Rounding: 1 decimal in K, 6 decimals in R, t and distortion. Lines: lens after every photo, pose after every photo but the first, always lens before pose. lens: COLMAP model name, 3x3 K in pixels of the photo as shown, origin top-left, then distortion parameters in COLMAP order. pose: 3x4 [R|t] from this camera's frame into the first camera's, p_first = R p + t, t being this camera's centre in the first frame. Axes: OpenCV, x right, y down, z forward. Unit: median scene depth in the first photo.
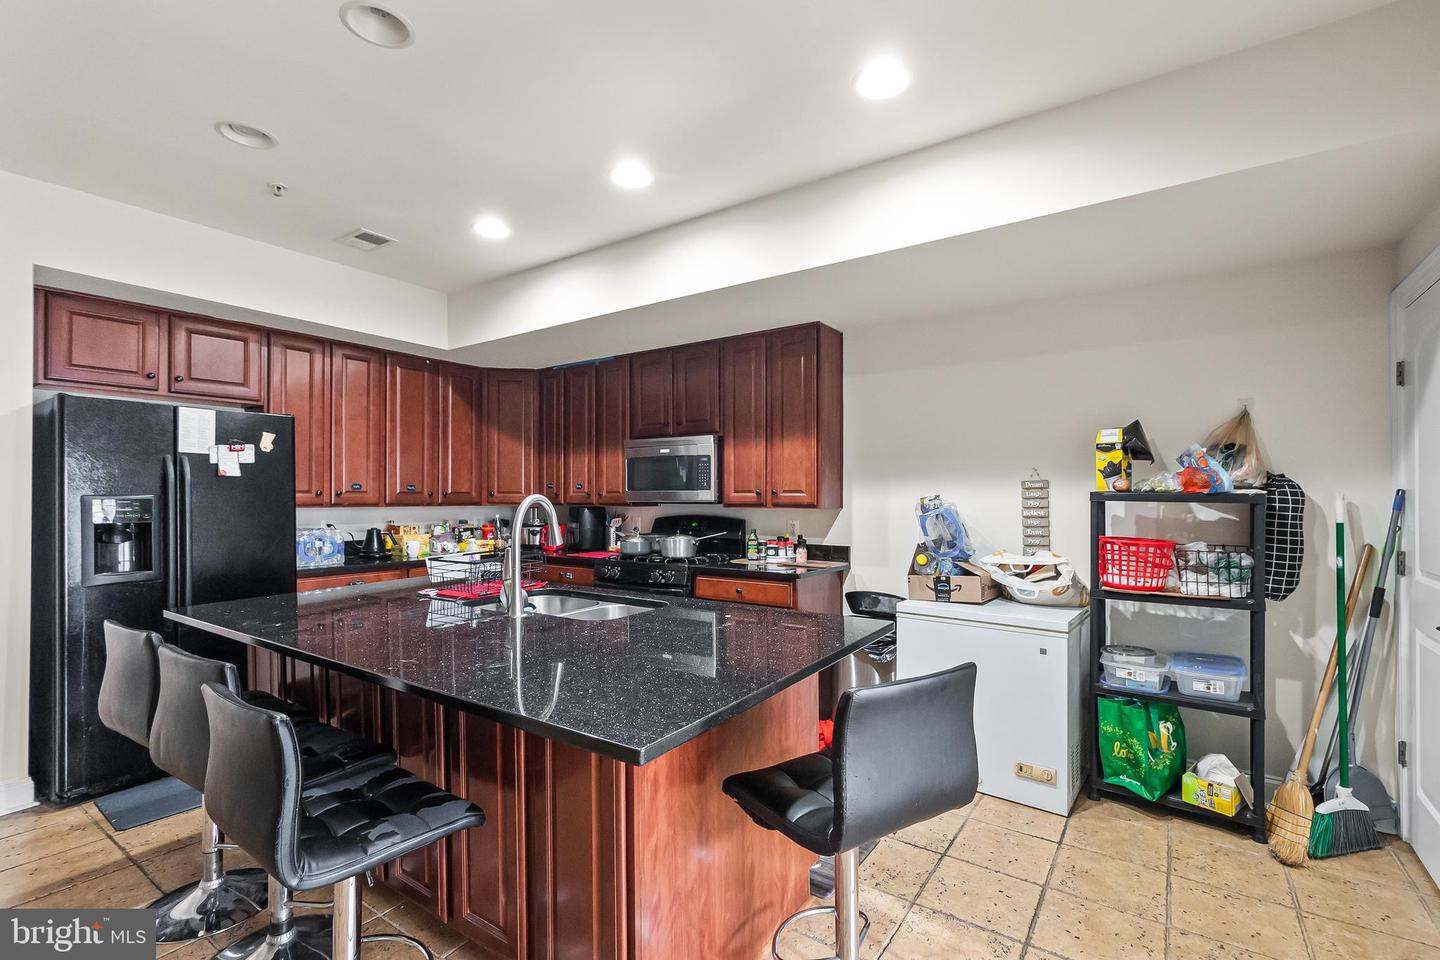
lens RADIAL K [[639.5, 0, 724.1], [0, 639.5, 491.3], [0, 0, 1]] dist [0.003639, 0.000219]
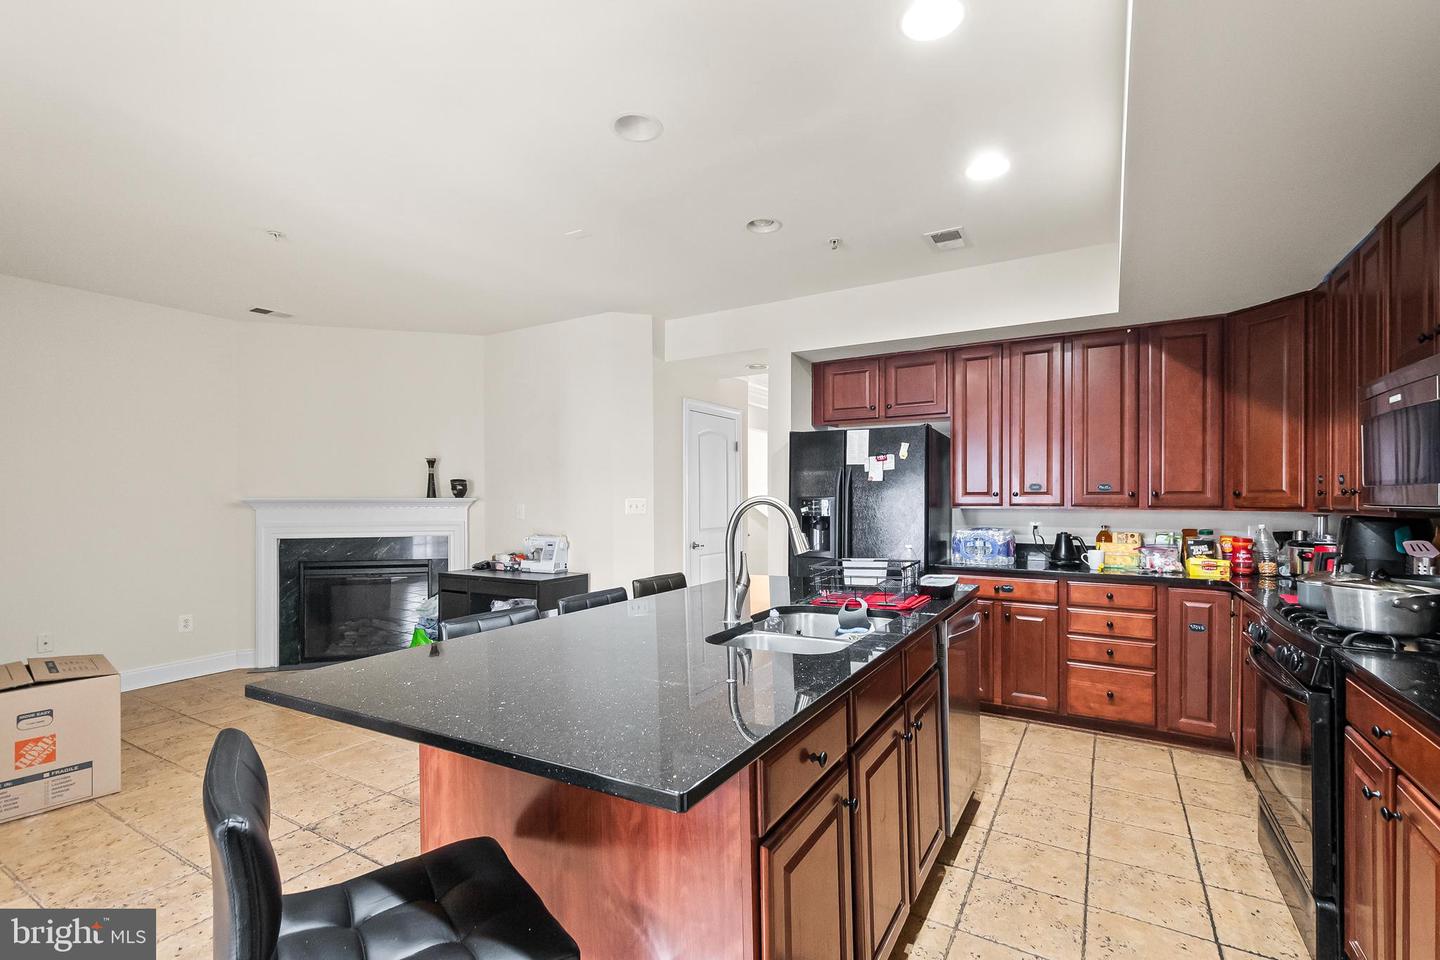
lens RADIAL K [[639.5, 0, 740.0], [0, 639.5, 499.7], [0, 0, 1]] dist [0.003639, 0.000219]
pose [[0.081230, 0.002715, -0.996692, 0.408452], [0.009274, 0.999951, 0.003479, 0.004880], [0.996652, -0.009526, 0.081200, 0.599076]]
